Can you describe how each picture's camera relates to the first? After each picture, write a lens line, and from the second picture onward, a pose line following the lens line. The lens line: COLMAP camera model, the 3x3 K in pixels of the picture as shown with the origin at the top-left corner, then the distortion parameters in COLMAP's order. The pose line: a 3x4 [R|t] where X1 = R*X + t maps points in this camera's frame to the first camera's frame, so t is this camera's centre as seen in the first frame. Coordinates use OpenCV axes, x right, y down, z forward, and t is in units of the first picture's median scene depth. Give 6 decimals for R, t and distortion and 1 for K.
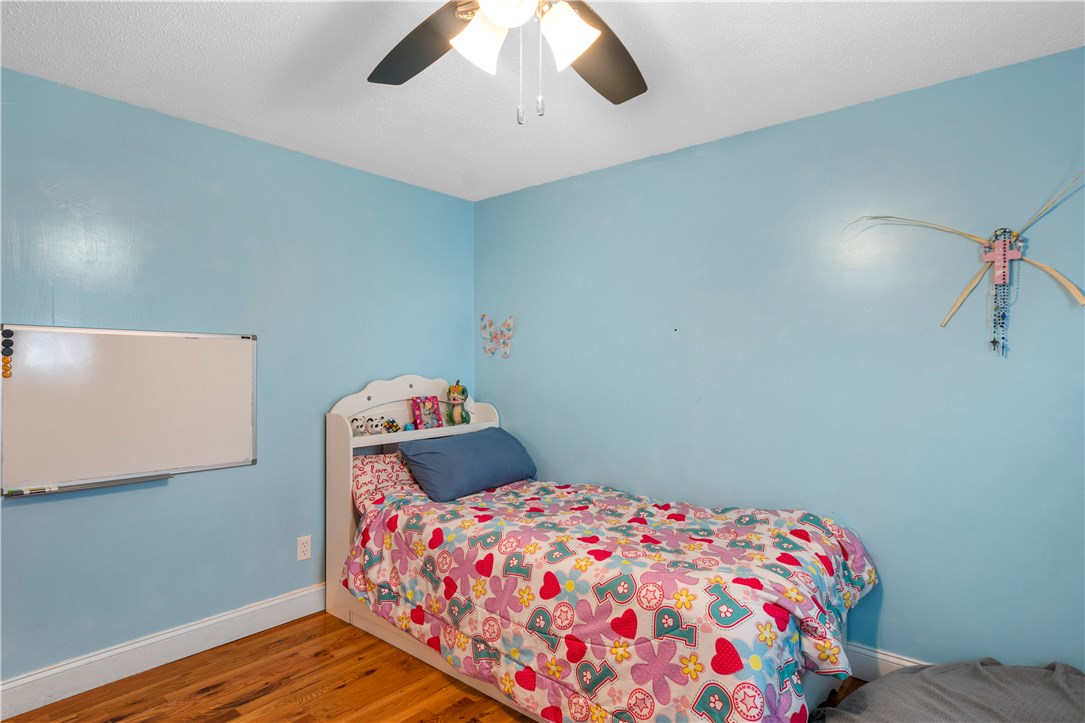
lens RADIAL K [[579.2, 0, 530.2], [0, 579.2, 373.7], [0, 0, 1]] dist [-0.011824, 0.006848]
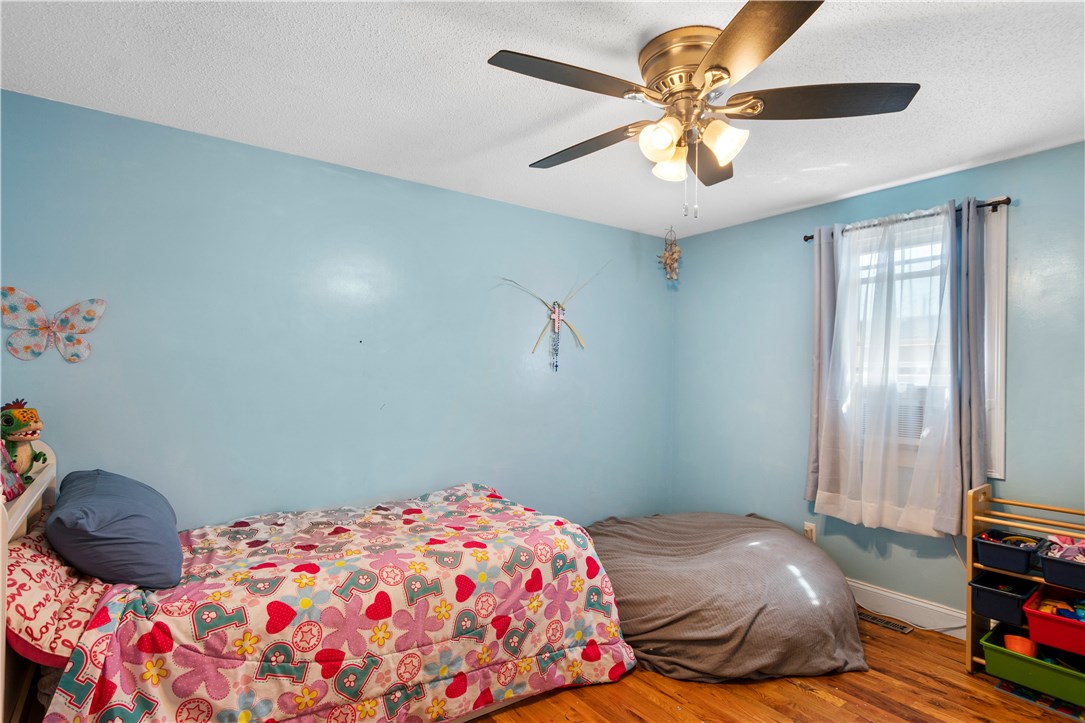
lens RADIAL K [[579.2, 0, 530.2], [0, 579.2, 373.7], [0, 0, 1]] dist [-0.011824, 0.006848]
pose [[0.233496, 0.000196, 0.972358, -0.938138], [0.003877, 0.999992, -0.001133, -0.020363], [-0.972350, 0.004034, 0.233493, 0.617979]]
